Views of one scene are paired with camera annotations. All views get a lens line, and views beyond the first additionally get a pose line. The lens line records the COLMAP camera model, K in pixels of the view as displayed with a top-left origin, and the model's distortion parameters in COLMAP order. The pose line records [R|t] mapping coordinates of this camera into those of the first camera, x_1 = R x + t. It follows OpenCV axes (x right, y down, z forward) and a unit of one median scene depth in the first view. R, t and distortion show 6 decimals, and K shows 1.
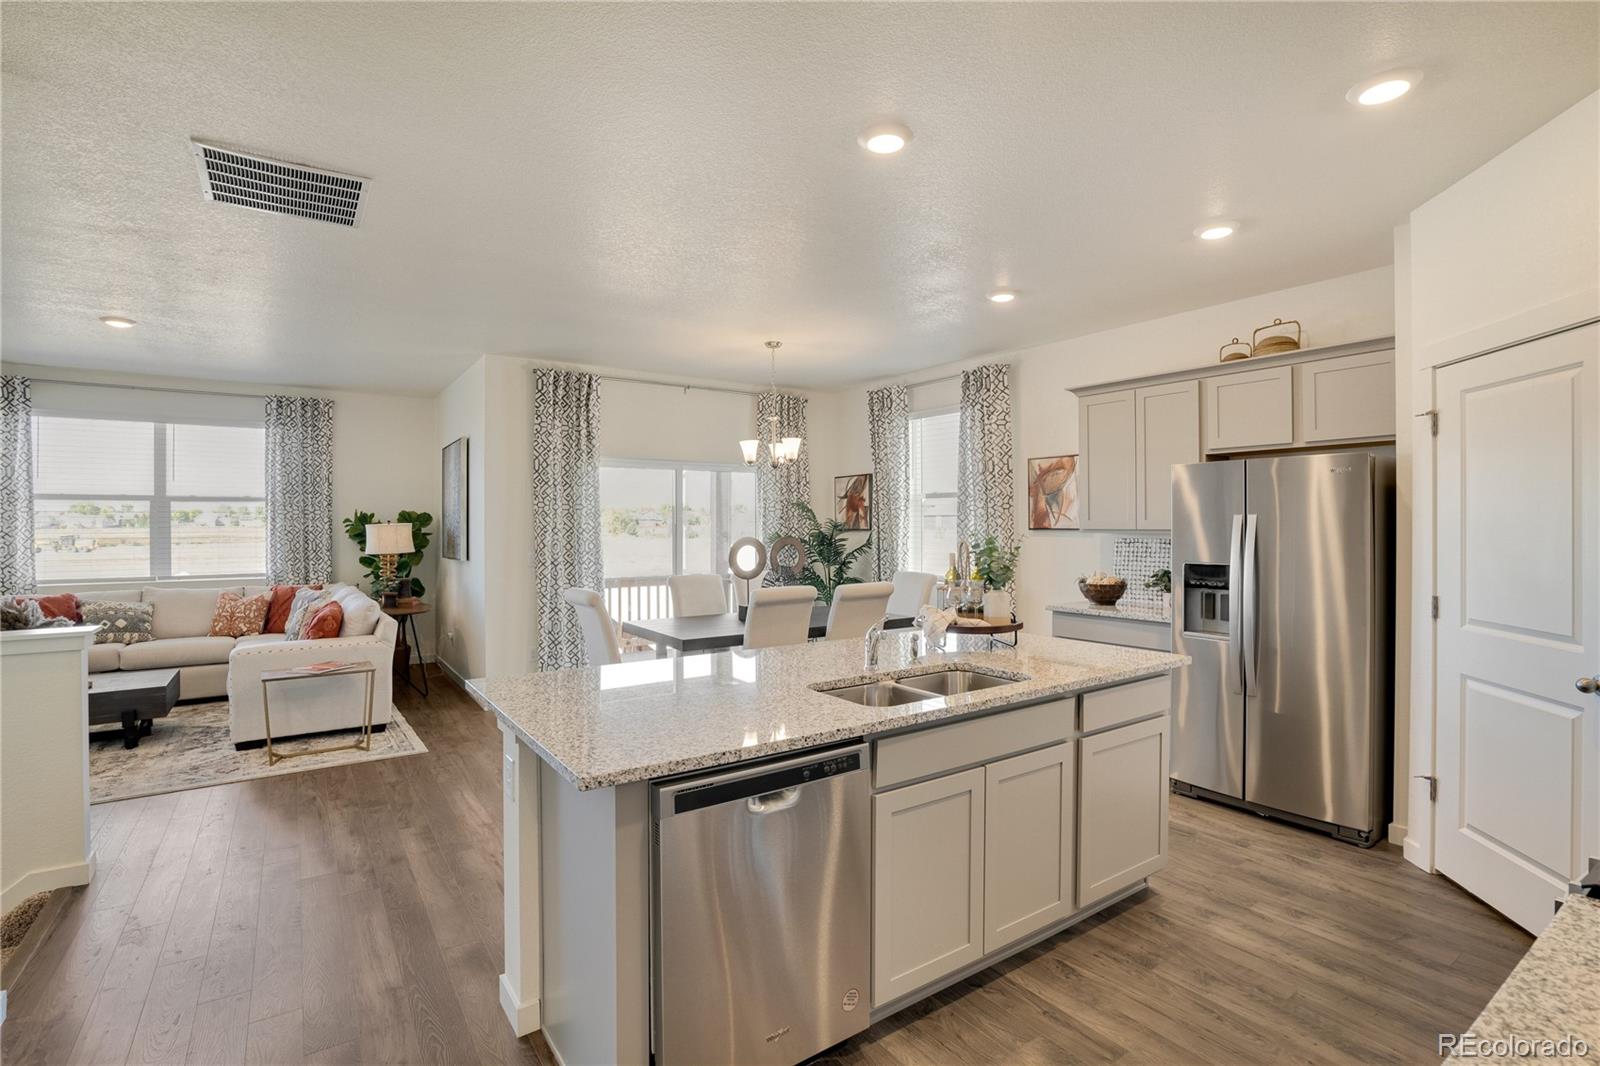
lens RADIAL K [[755.9, 0, 785.1], [0, 755.9, 518.9], [0, 0, 1]] dist [-0.043822, 0.012851]
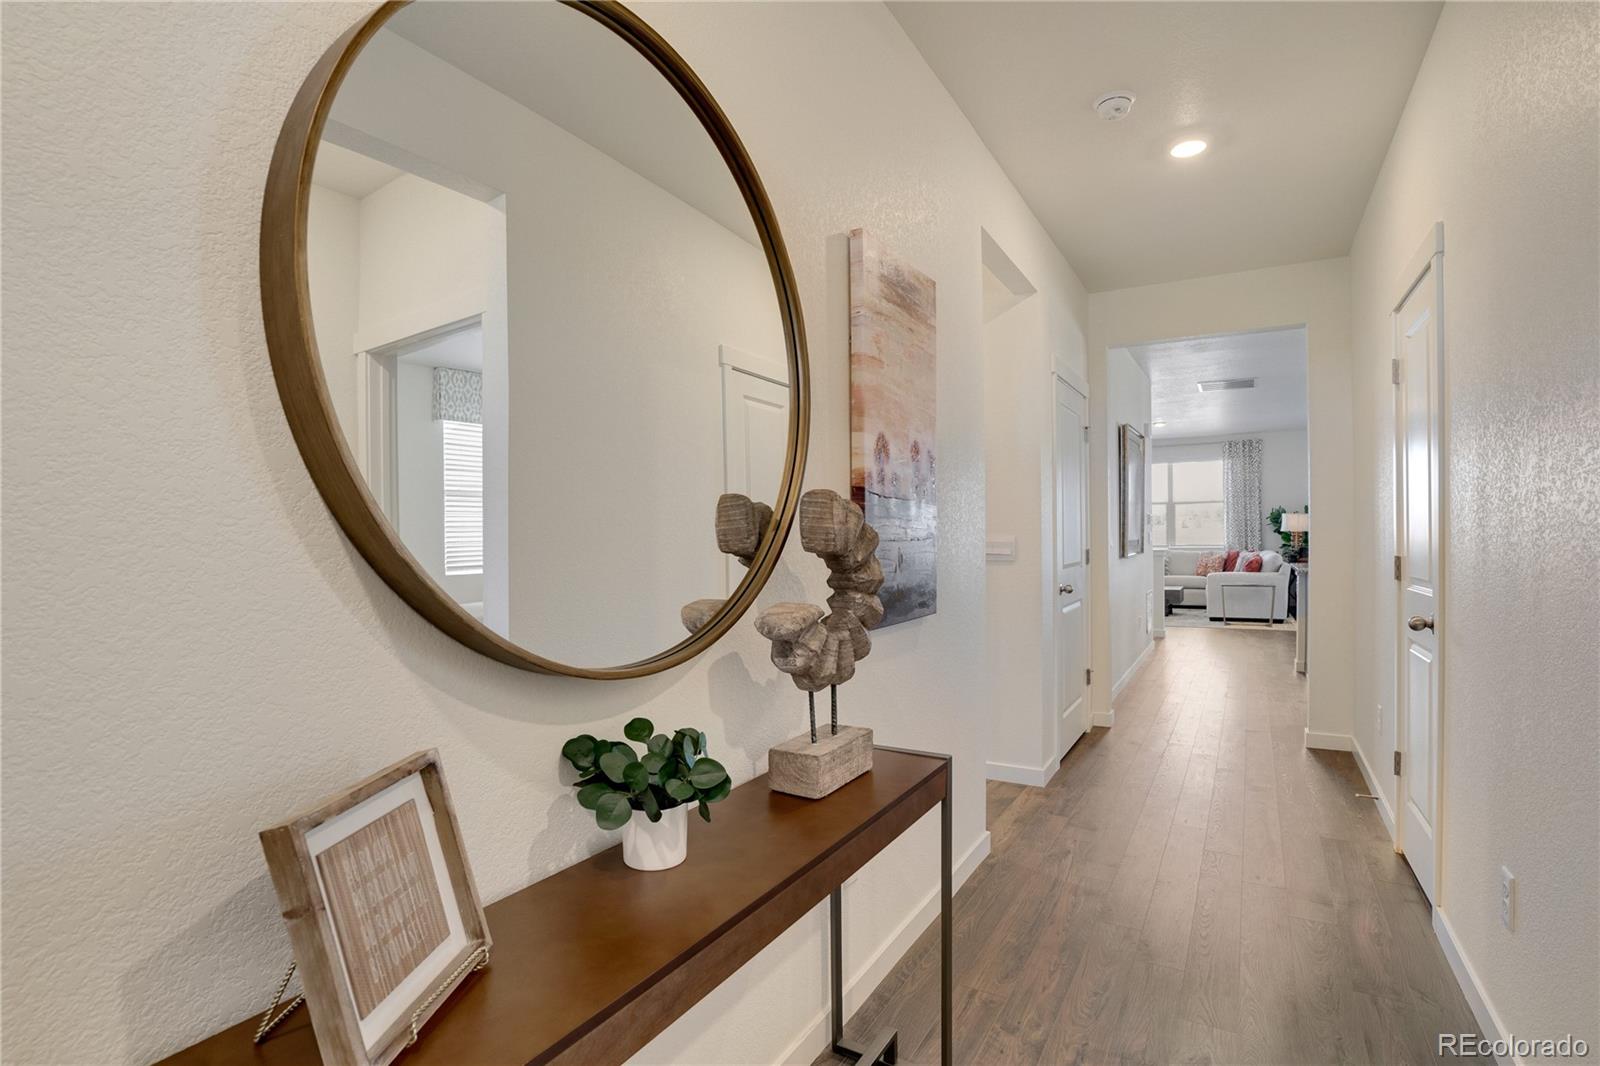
lens RADIAL K [[755.9, 0, 796.5], [0, 755.9, 535.7], [0, 0, 1]] dist [-0.043822, 0.012851]
pose [[0.426954, 0.003830, -0.904265, 0.594426], [0.011023, 0.999895, 0.009440, 0.031834], [0.904206, -0.013998, 0.426867, -0.853401]]
